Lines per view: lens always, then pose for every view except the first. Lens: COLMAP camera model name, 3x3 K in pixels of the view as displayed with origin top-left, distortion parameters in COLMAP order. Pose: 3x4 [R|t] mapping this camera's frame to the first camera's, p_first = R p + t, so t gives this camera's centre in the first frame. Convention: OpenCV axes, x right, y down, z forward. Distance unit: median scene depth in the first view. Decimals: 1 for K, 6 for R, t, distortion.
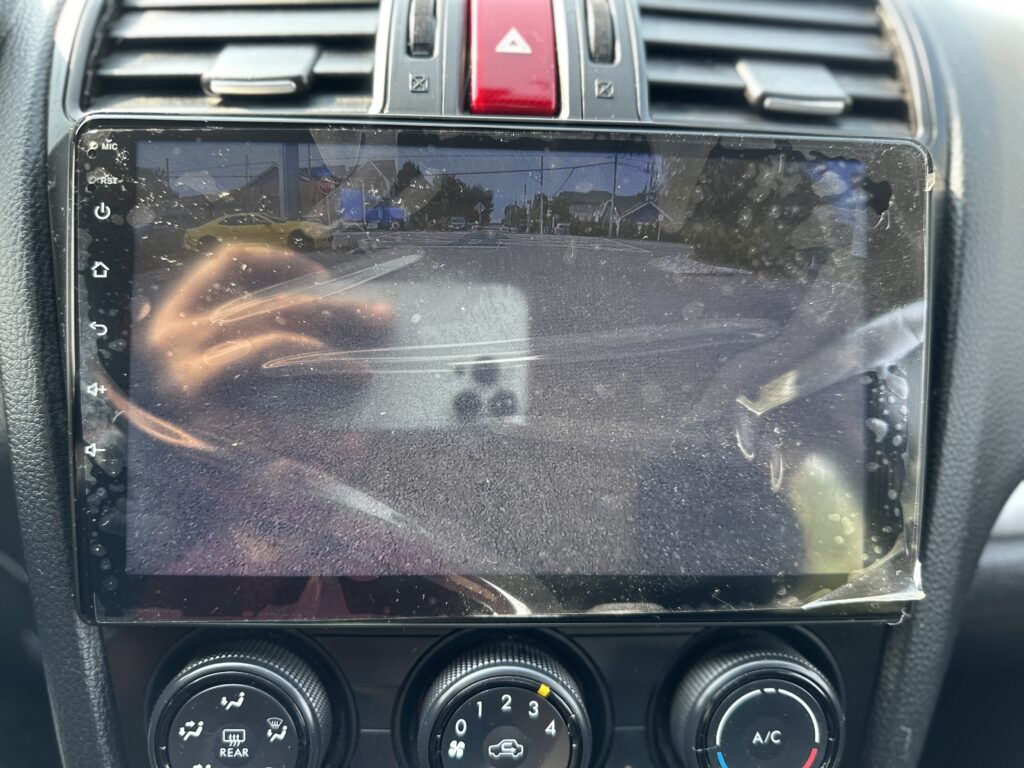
lens RADIAL K [[733.1, 0, 512.0], [0, 733.1, 384.0], [0, 0, 1]] dist [0.054063, -0.060749]
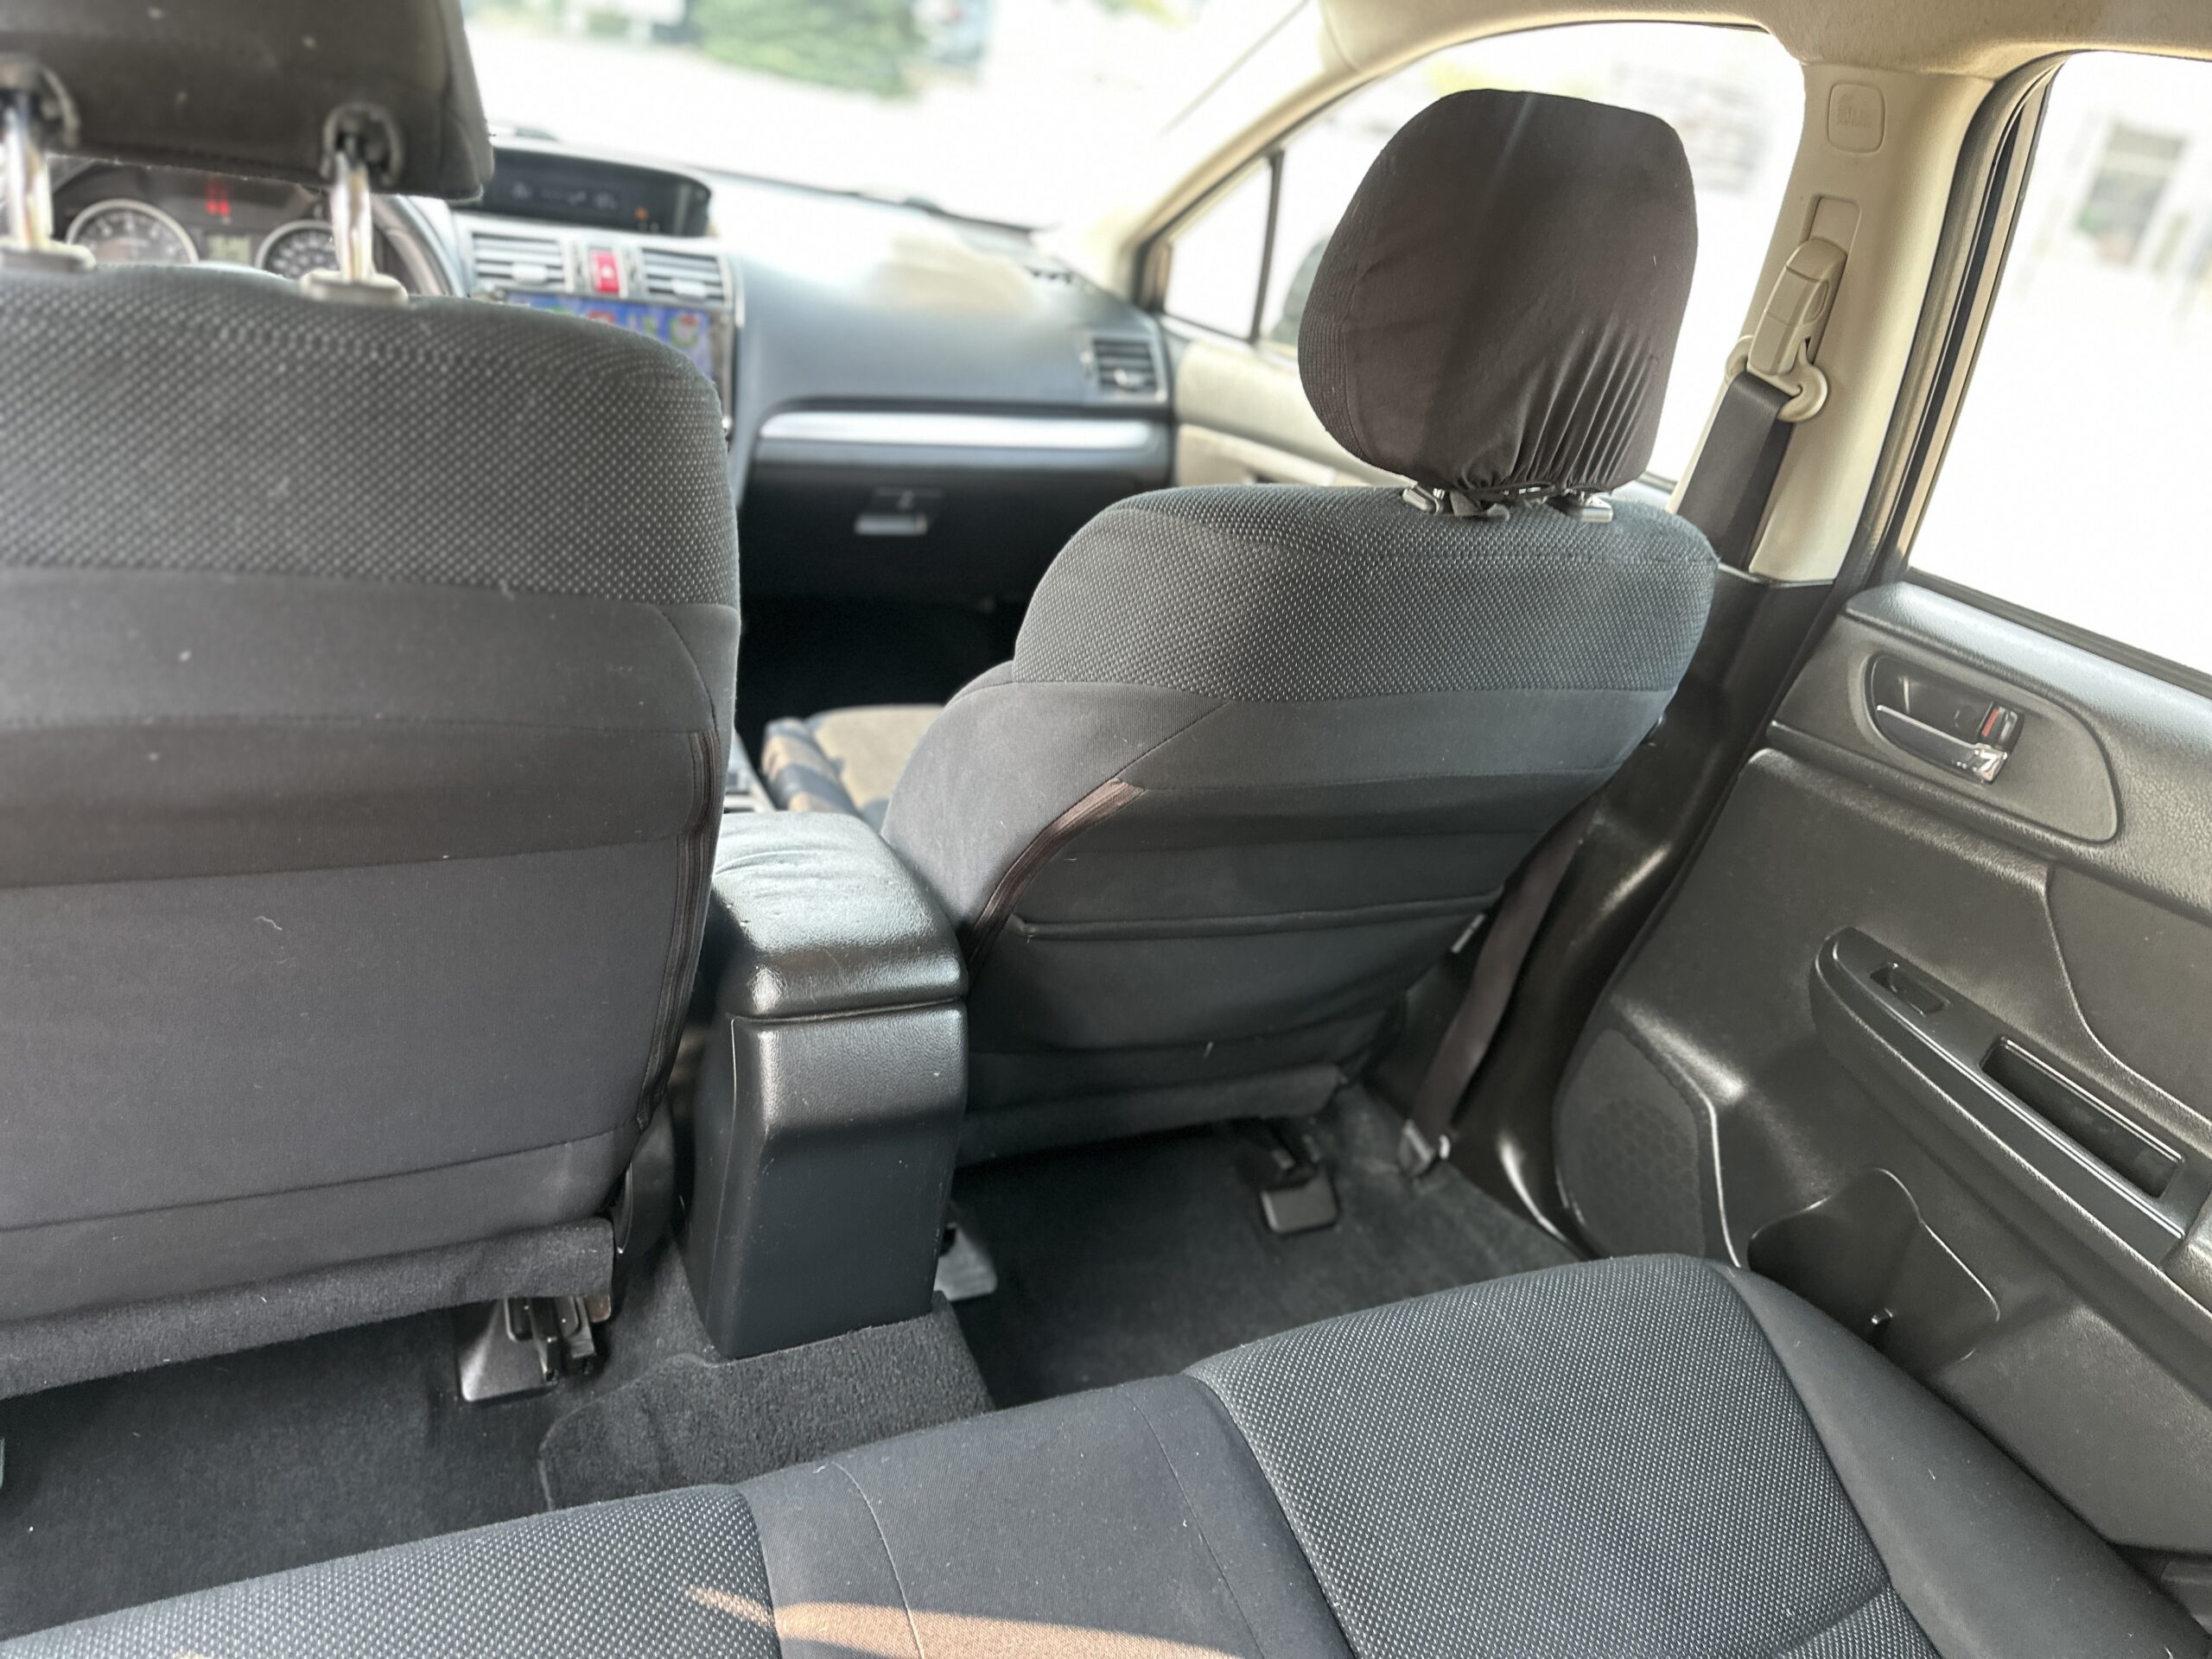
lens RADIAL K [[1535.2, 0, 1102.7], [0, 1535.2, 921.5], [0, 0, 1]] dist [-0.006182, -0.002324]
pose [[0.906044, -0.092962, 0.412847, -1.220948], [0.059905, 0.993924, 0.092336, 2.195344], [-0.418922, -0.058929, 0.906108, -7.149846]]
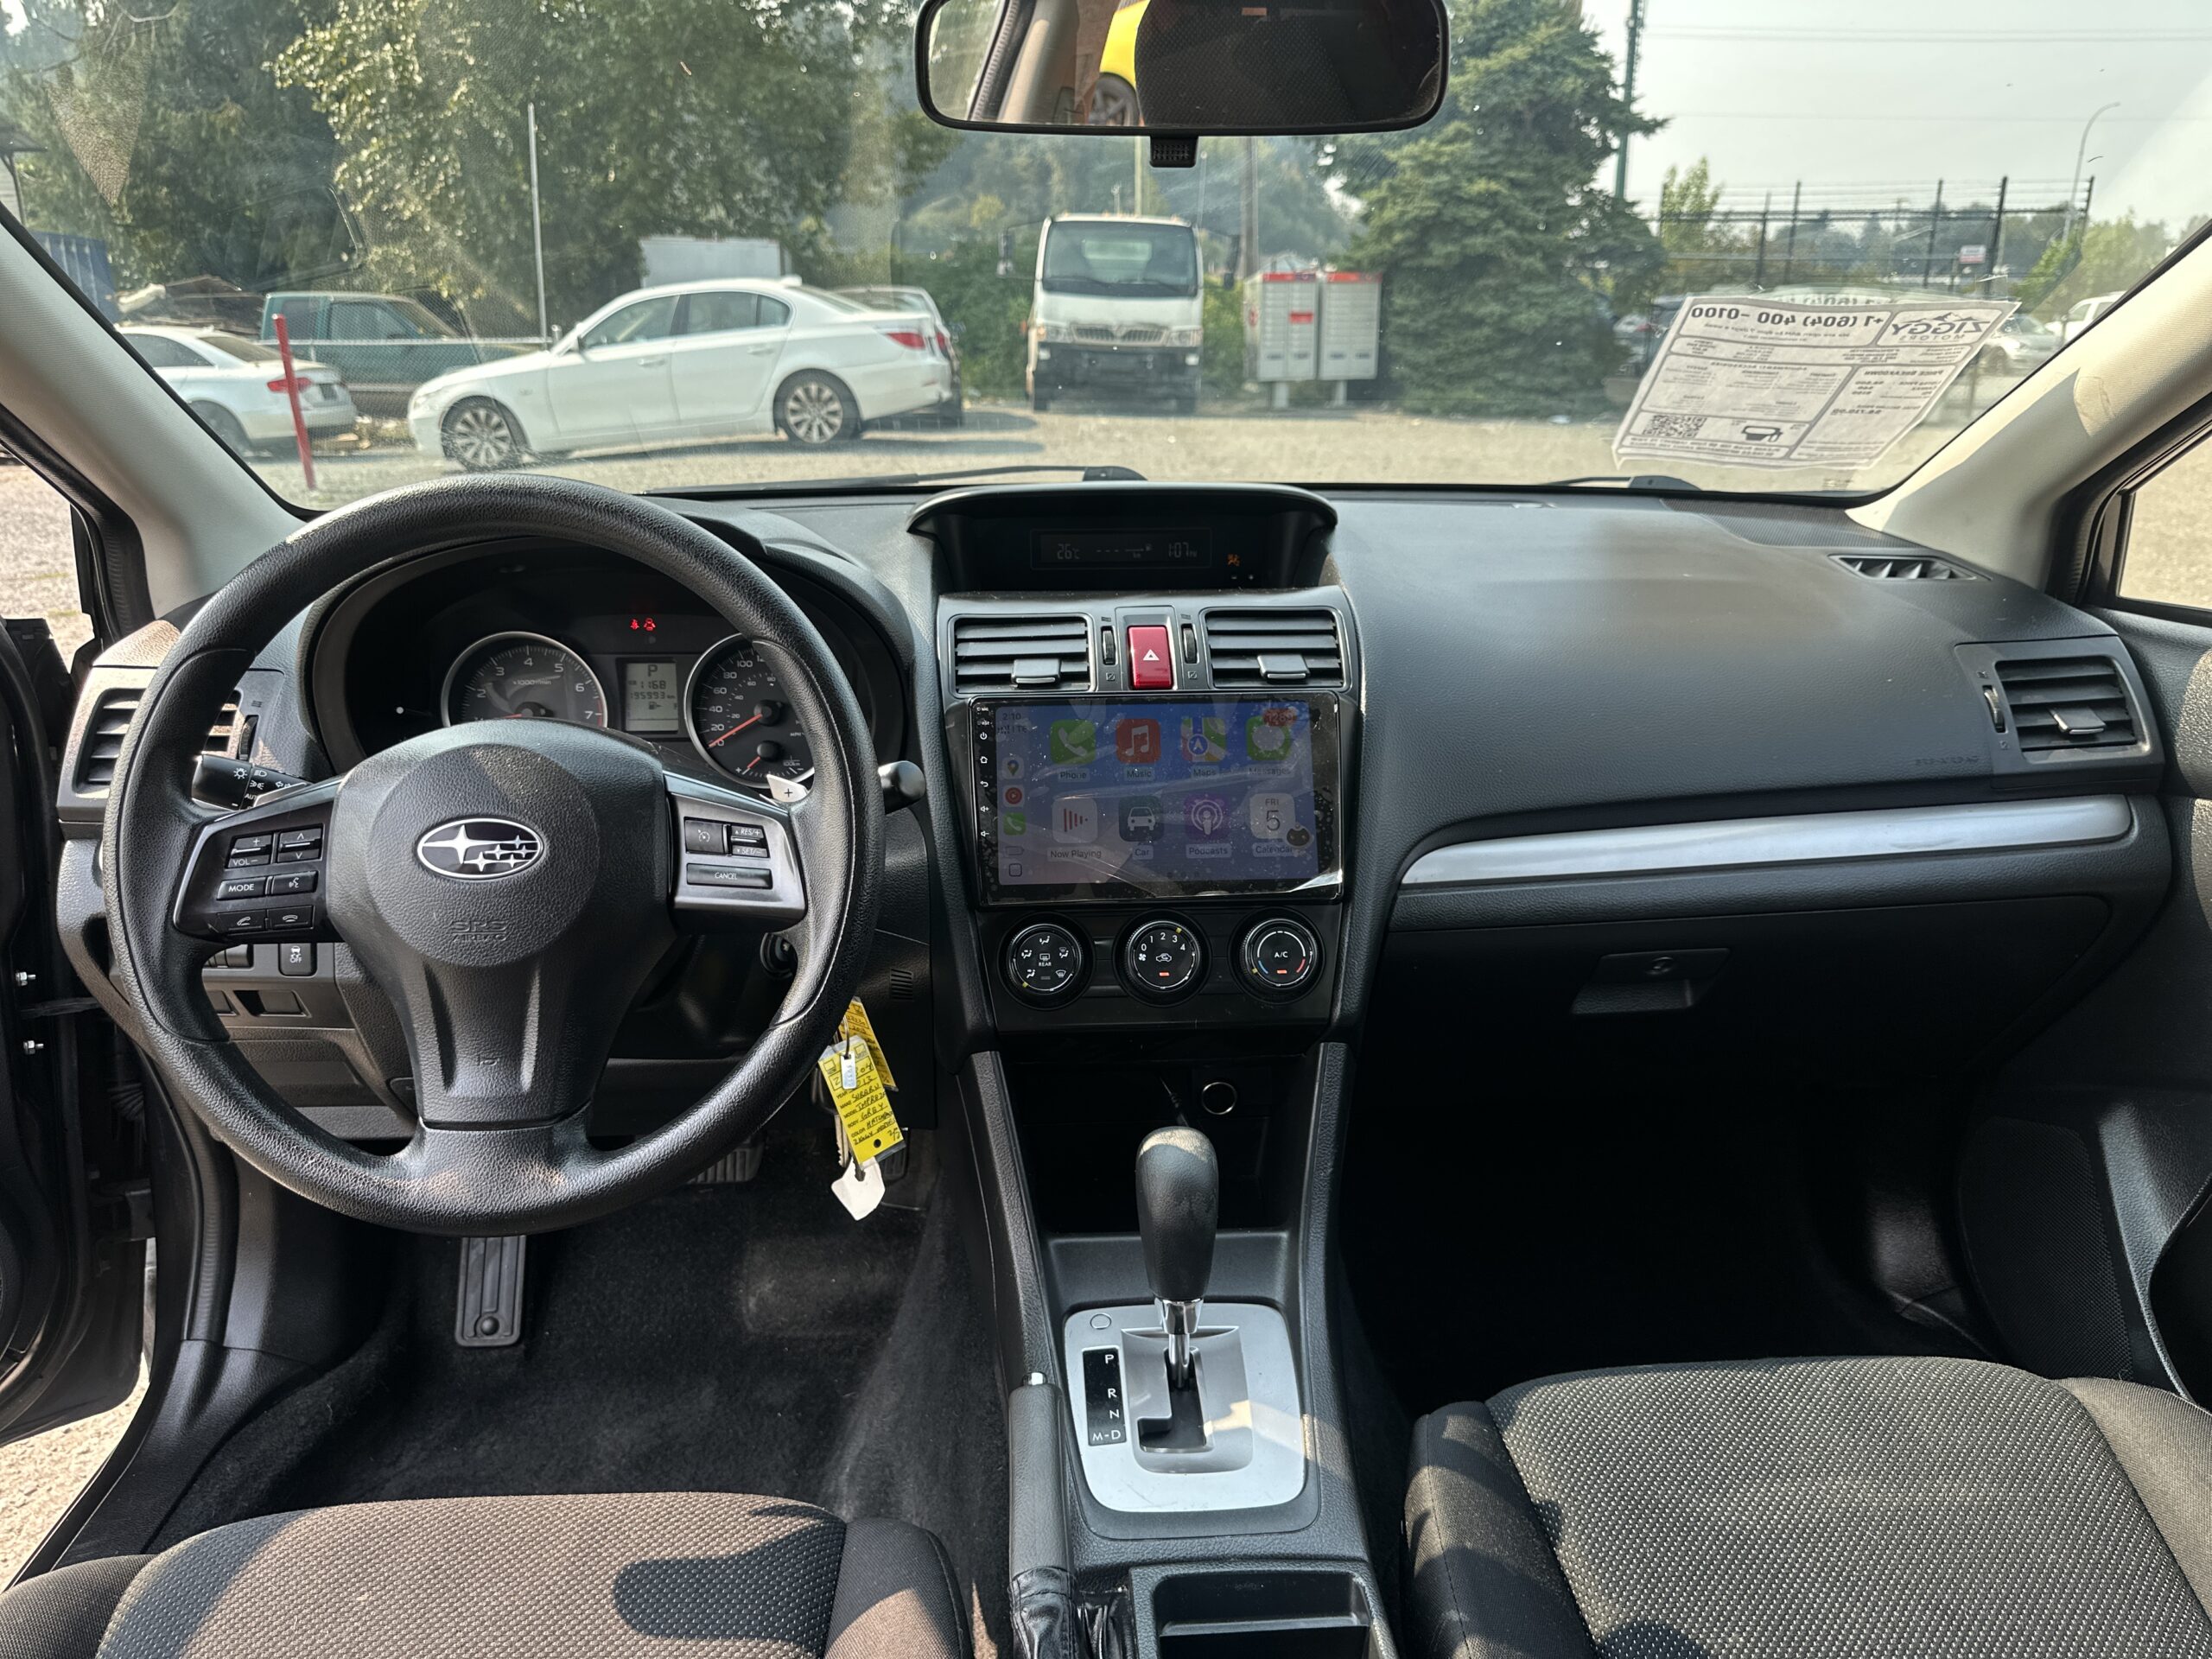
lens RADIAL K [[1583.7, 0, 1106.0], [0, 1583.7, 829.5], [0, 0, 1]] dist [0.054063, -0.060749]
pose [[0.999031, -0.043279, 0.008036, -0.197944], [0.044018, 0.982032, -0.183508, 0.944775], [0.000050, 0.183683, 0.982985, -3.682423]]
